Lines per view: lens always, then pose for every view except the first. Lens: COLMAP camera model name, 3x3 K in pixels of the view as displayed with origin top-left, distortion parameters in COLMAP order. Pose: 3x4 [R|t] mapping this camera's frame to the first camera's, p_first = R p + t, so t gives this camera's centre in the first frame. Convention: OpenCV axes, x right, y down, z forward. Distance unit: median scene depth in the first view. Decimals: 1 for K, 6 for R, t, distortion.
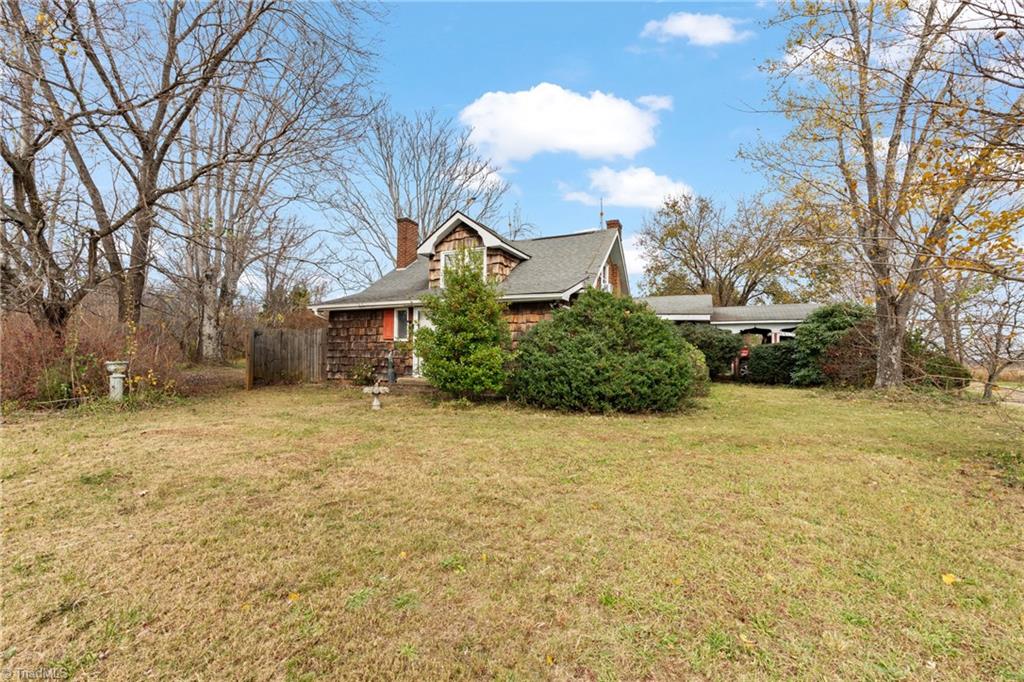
lens RADIAL K [[449.4, 0, 511.1], [0, 449.4, 342.6], [0, 0, 1]] dist [0.000800, 0.000497]
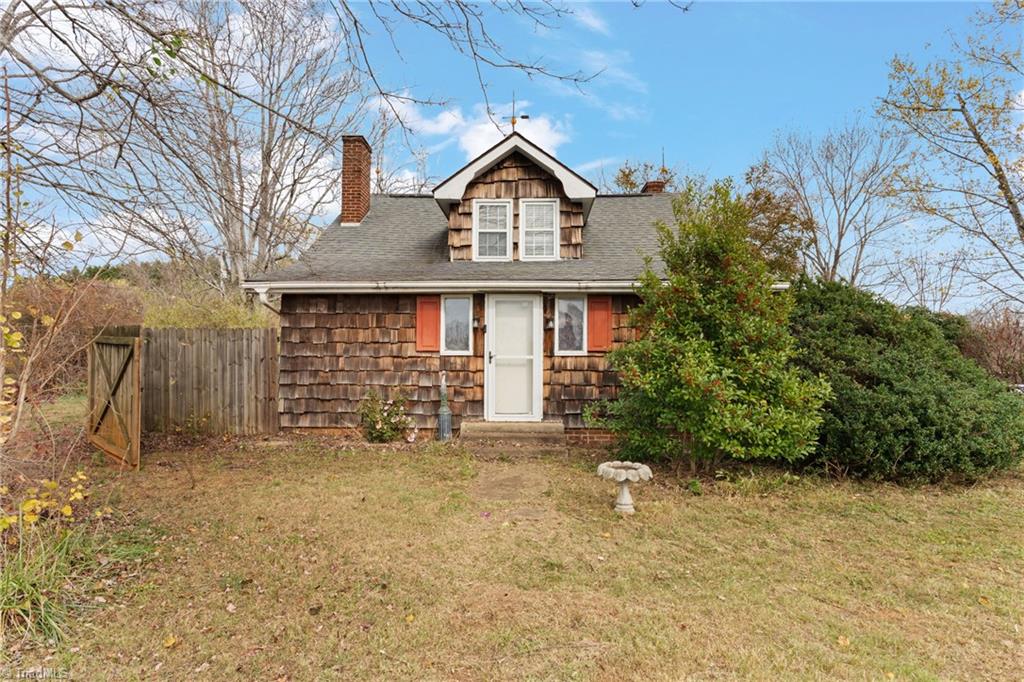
lens RADIAL K [[560.5, 0, 513.1], [0, 560.5, 345.6], [0, 0, 1]] dist [0.000668, -0.001030]
pose [[0.925969, 0.003717, 0.377581, -0.387035], [-0.007829, 0.999926, 0.009356, -0.019151], [-0.377518, -0.011619, 0.925929, 0.305034]]
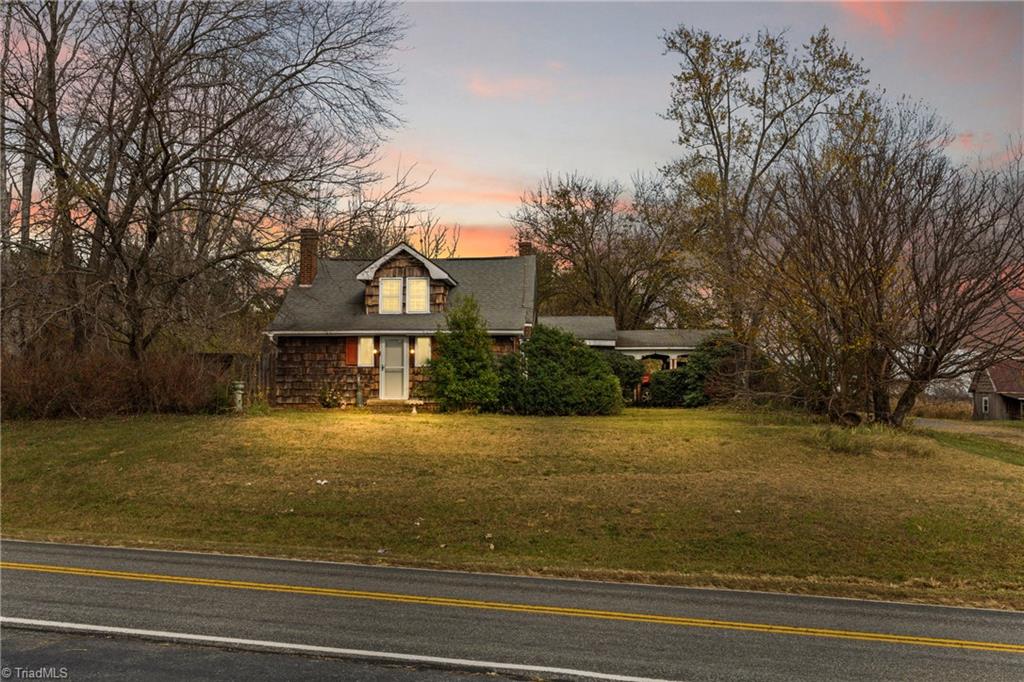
lens RADIAL K [[1026.7, 0, 512.0], [0, 1026.7, 341.9], [0, 0, 1]] dist [-0.000915, 0.000000]
pose [[0.936466, 0.011574, 0.350566, -0.692533], [-0.003624, 0.999721, -0.023326, -0.005744], [-0.350738, 0.020573, 0.936247, -1.276855]]
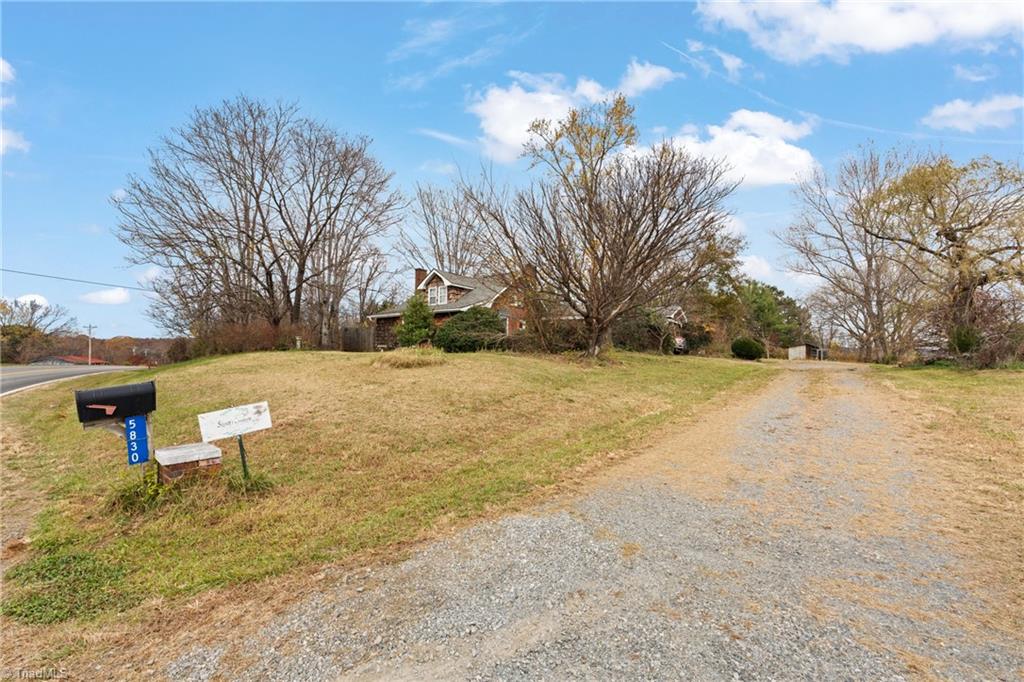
lens RADIAL K [[449.4, 0, 514.0], [0, 449.4, 343.1], [0, 0, 1]] dist [0.000800, 0.000497]
pose [[0.982234, -0.010565, -0.187364, 0.607388], [0.007901, 0.999857, -0.014961, 0.080979], [0.187495, 0.013214, 0.982177, -0.929877]]
